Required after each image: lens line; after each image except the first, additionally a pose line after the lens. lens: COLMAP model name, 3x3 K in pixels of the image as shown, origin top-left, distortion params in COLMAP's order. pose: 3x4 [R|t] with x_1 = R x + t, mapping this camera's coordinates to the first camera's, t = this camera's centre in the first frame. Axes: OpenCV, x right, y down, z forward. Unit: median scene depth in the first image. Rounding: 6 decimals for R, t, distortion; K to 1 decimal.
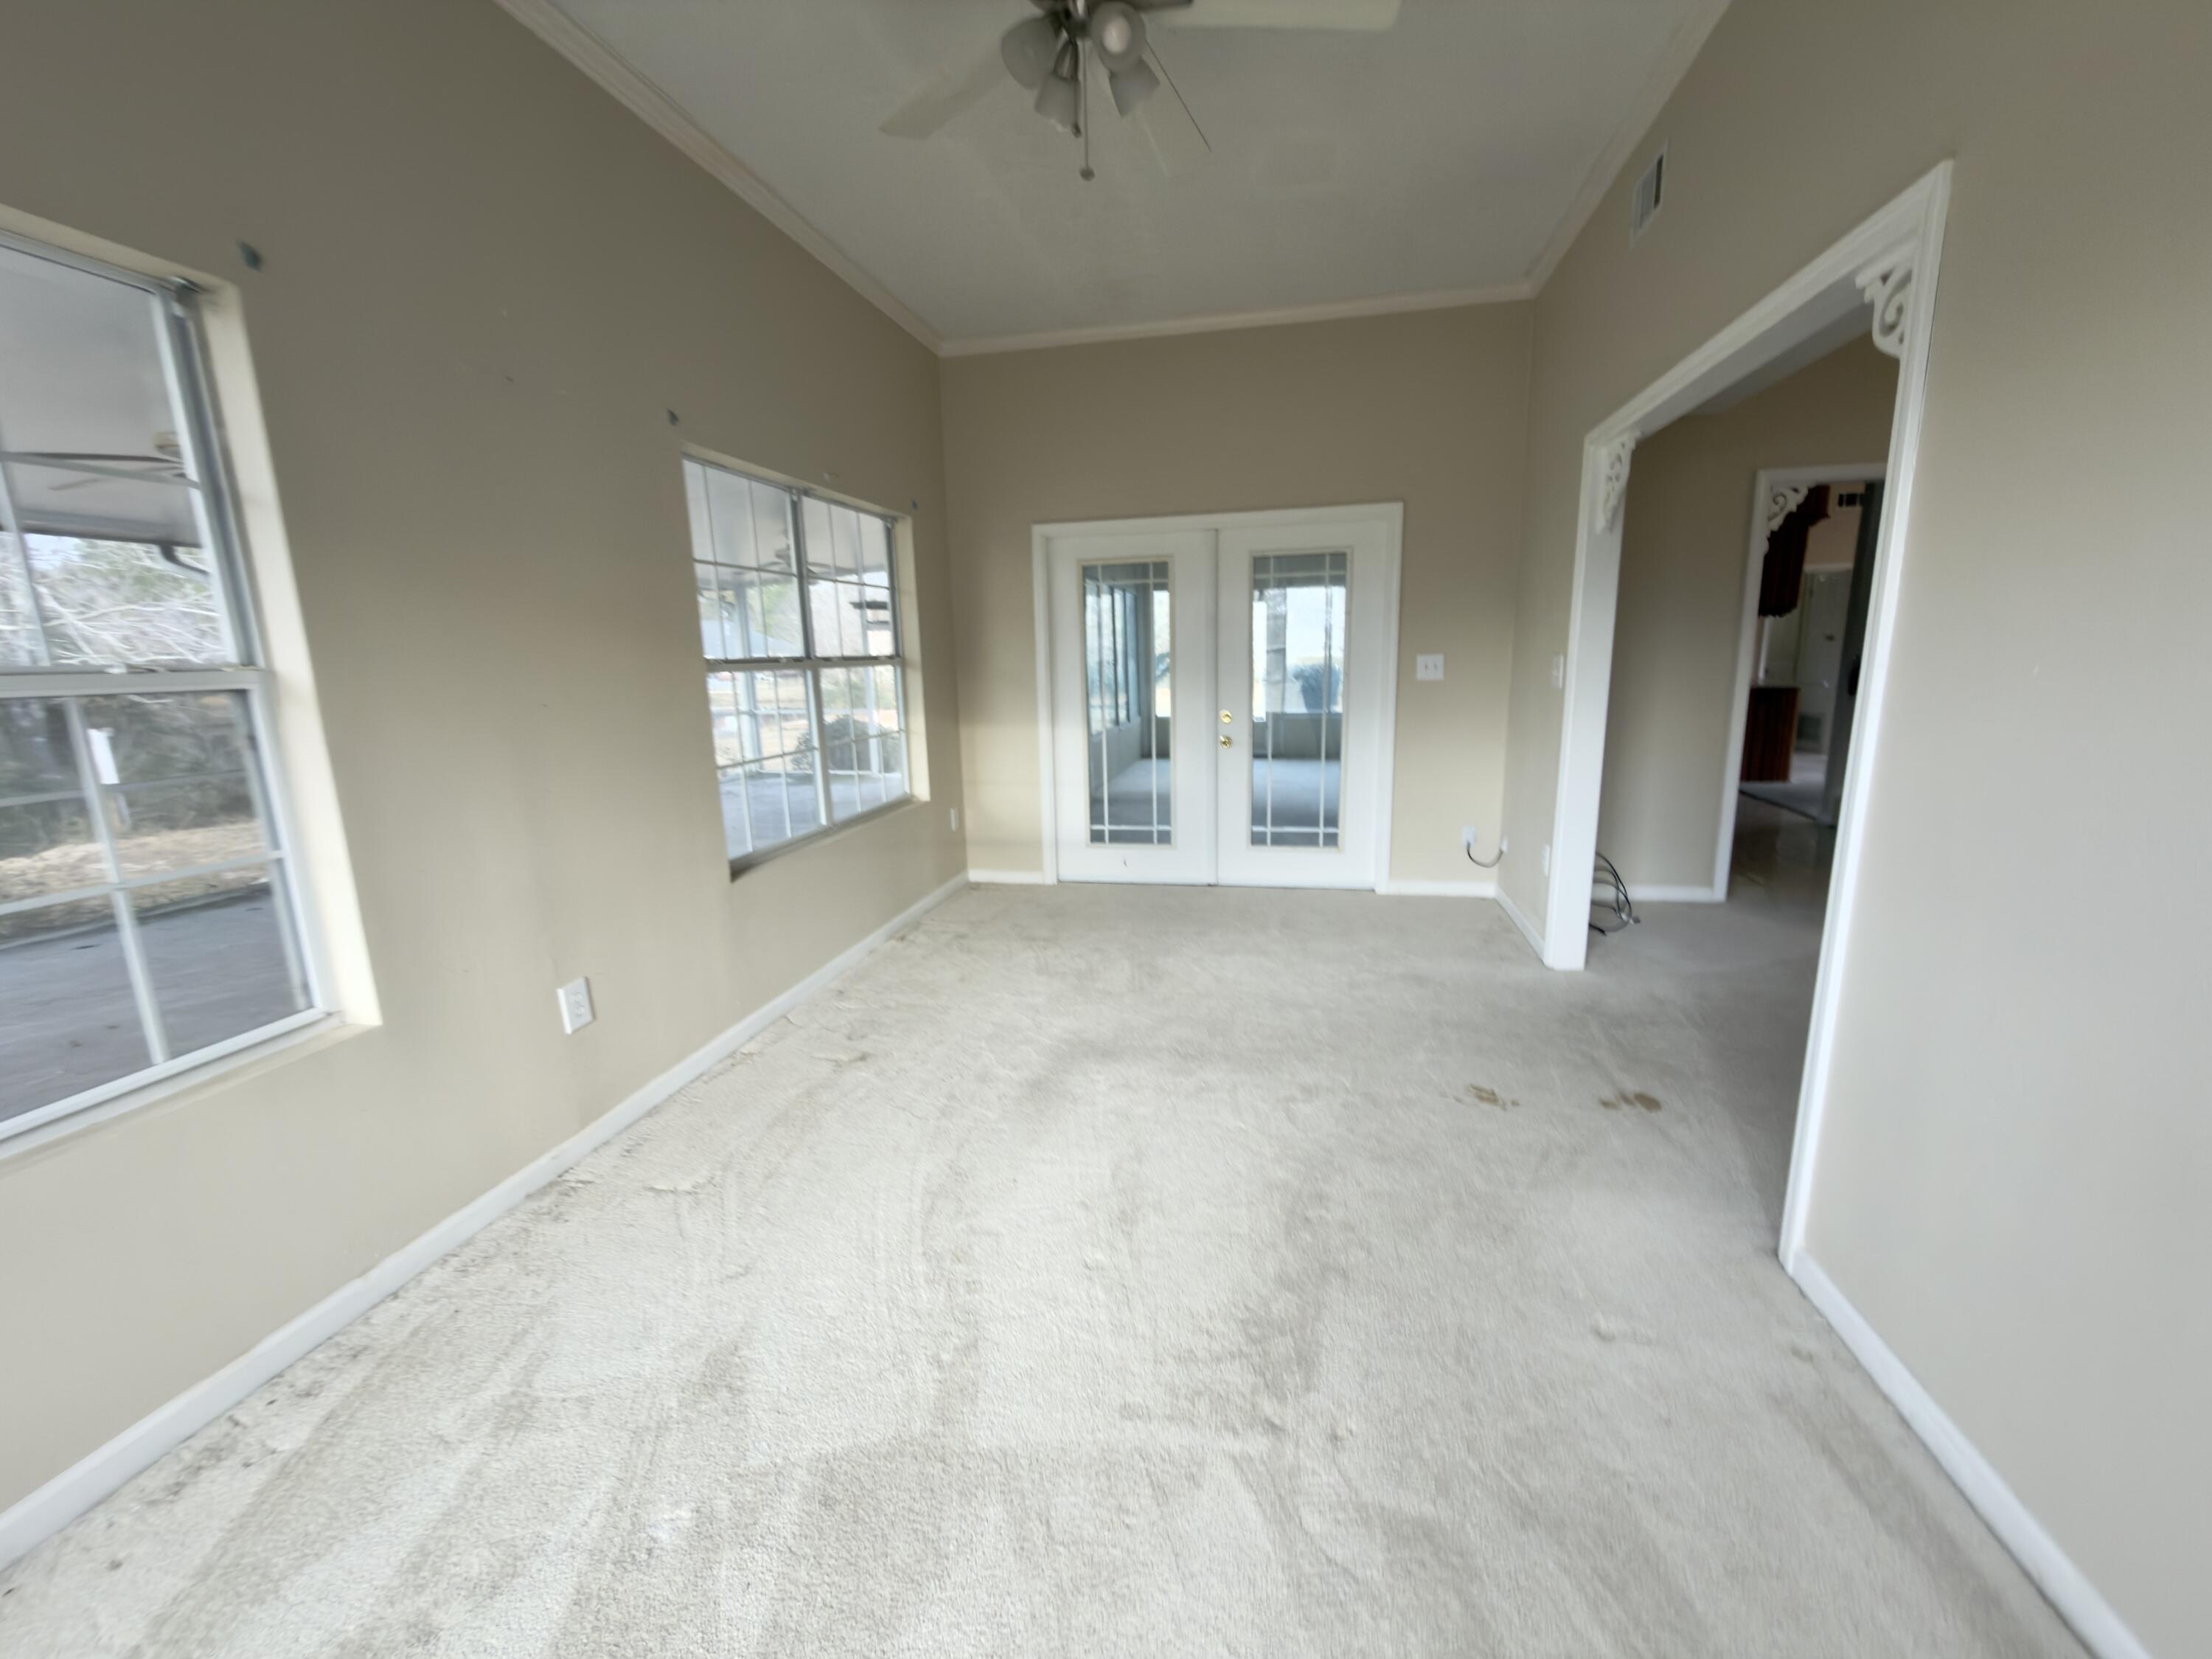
lens RADIAL K [[884.5, 0, 1106.0], [0, 884.5, 829.5], [0, 0, 1]] dist [0.000885, 0.000030]
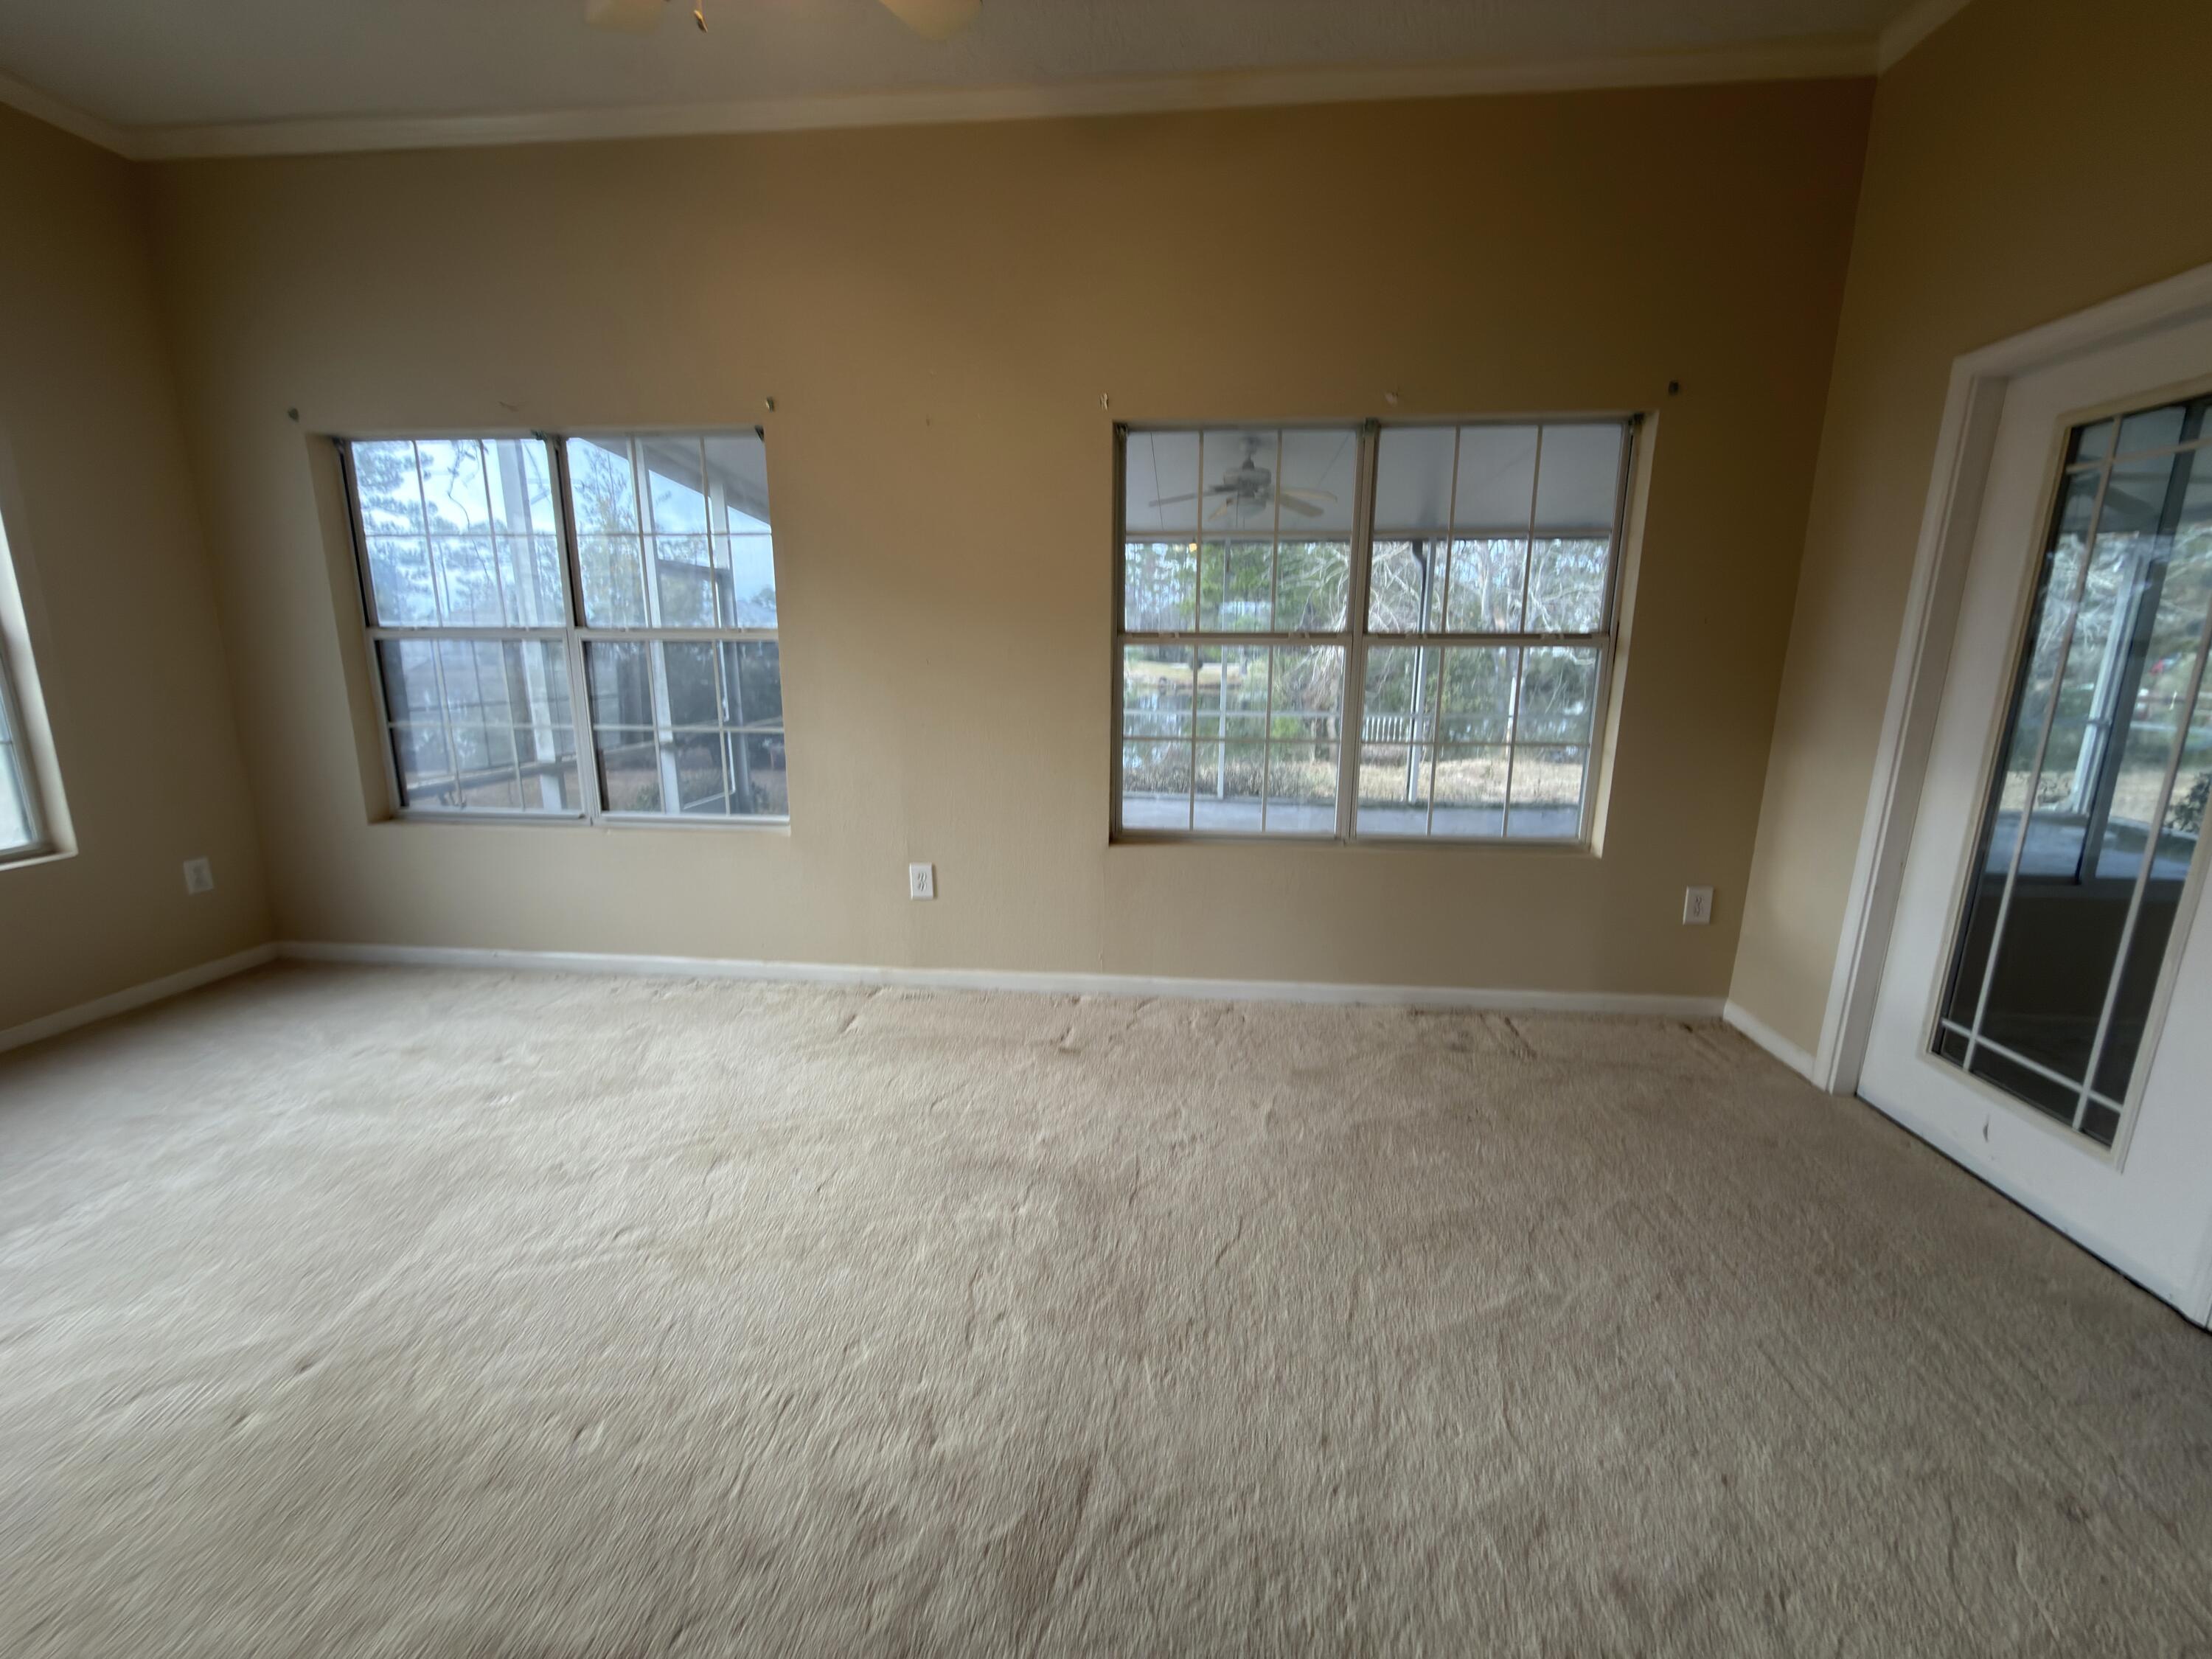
lens RADIAL K [[884.5, 0, 1106.0], [0, 884.5, 829.5], [0, 0, 1]] dist [0.000885, 0.000030]
pose [[0.111870, 0.229087, -0.966956, 0.447102], [-0.202951, 0.957822, 0.203443, -0.129852], [0.972778, 0.173485, 0.153645, 0.634448]]
